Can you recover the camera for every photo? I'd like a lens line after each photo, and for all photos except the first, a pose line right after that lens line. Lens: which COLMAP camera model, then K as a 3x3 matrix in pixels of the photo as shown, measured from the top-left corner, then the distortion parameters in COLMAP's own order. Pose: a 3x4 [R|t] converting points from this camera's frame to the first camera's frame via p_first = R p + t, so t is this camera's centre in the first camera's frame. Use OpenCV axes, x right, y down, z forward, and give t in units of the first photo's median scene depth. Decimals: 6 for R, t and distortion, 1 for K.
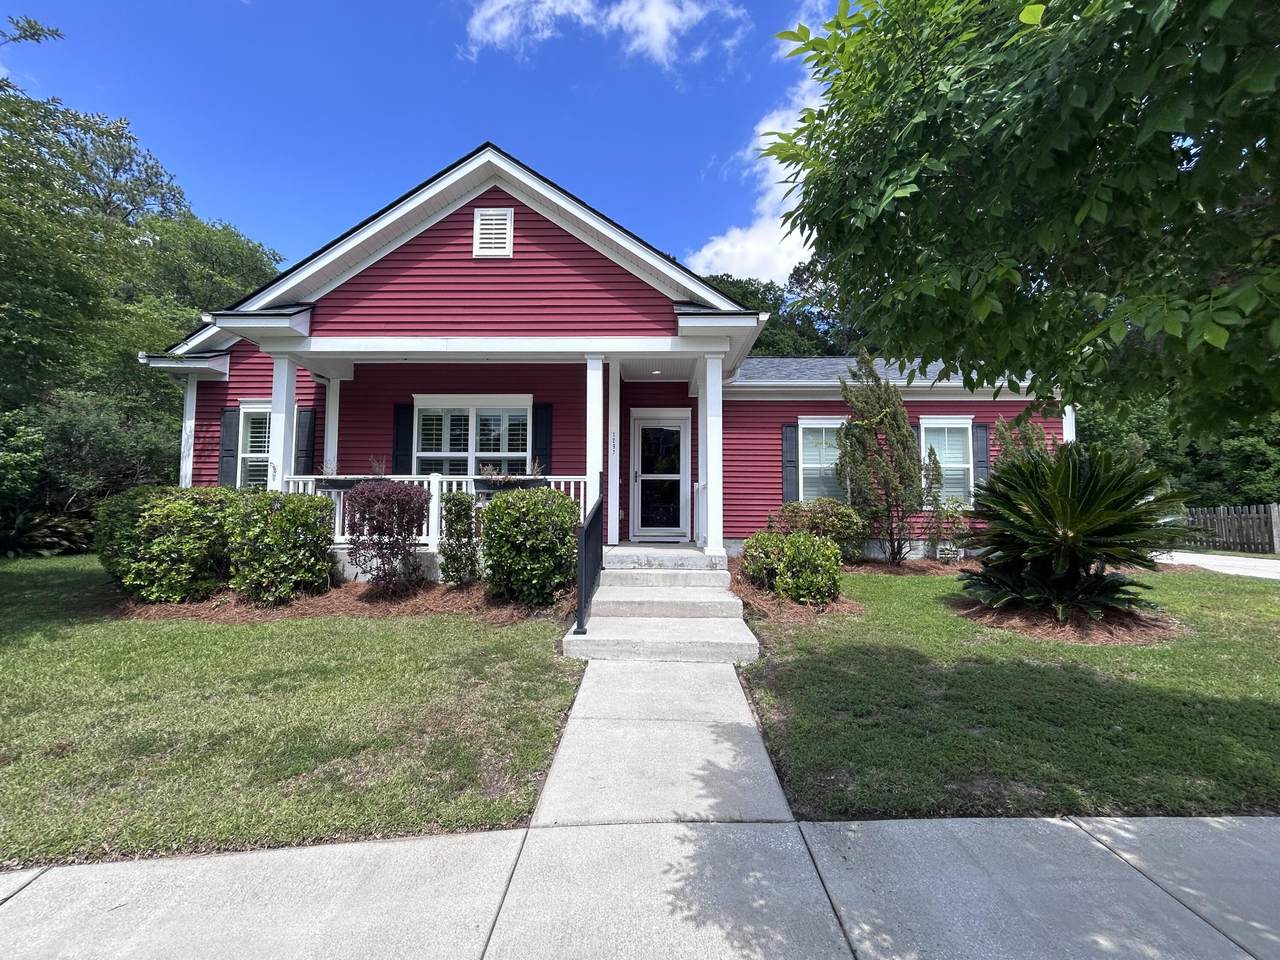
lens RADIAL K [[507.6, 0, 642.7], [0, 507.6, 477.5], [0, 0, 1]] dist [0.001558, 0.000039]
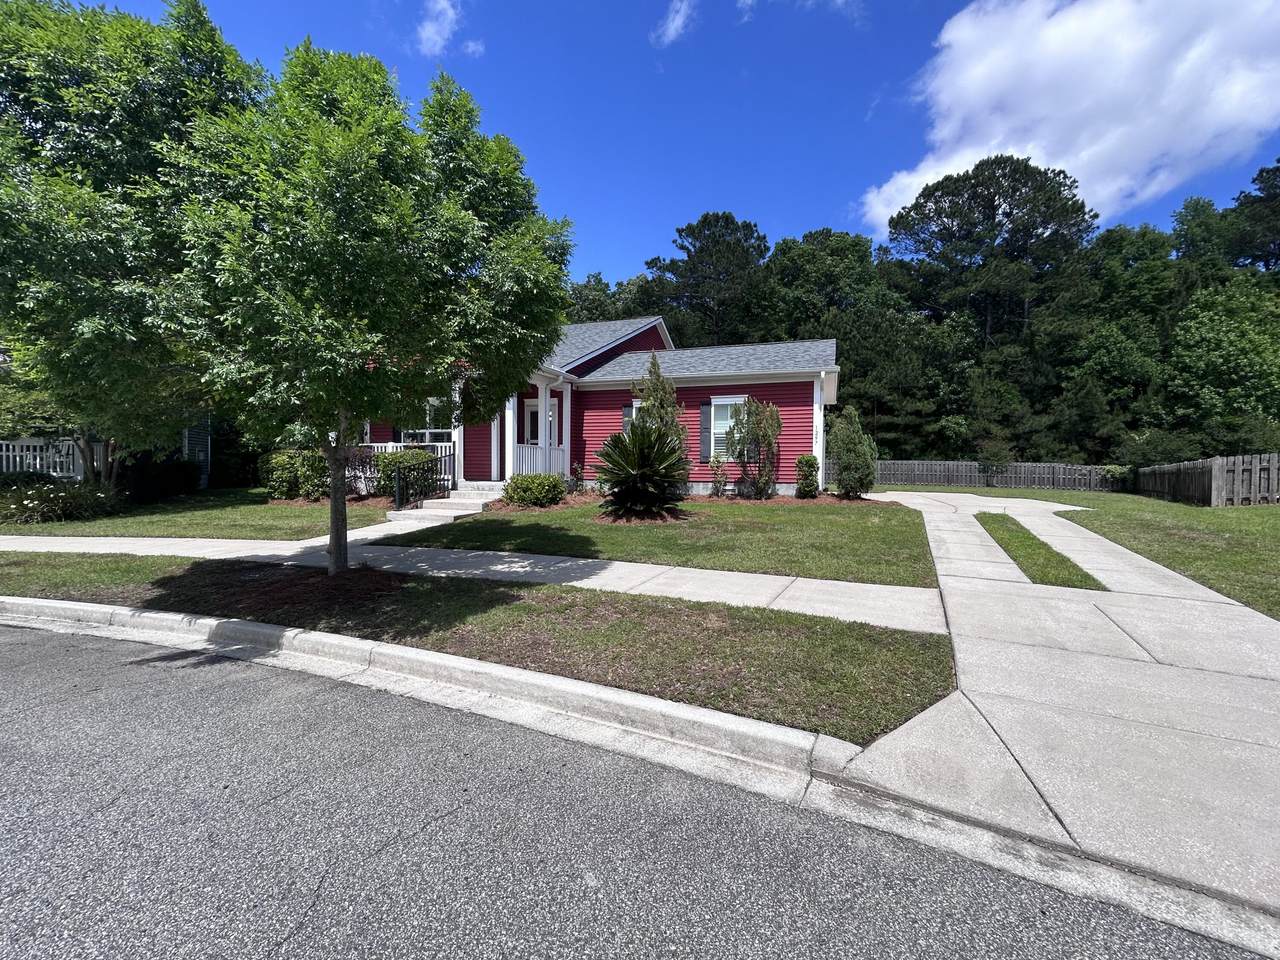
lens RADIAL K [[507.6, 0, 638.4], [0, 507.6, 478.6], [0, 0, 1]] dist [0.001558, 0.000039]
pose [[0.949006, 0.002470, -0.315247, 1.187713], [0.019753, 0.997538, 0.067282, 0.017090], [0.314637, -0.070078, 0.946622, -0.611725]]
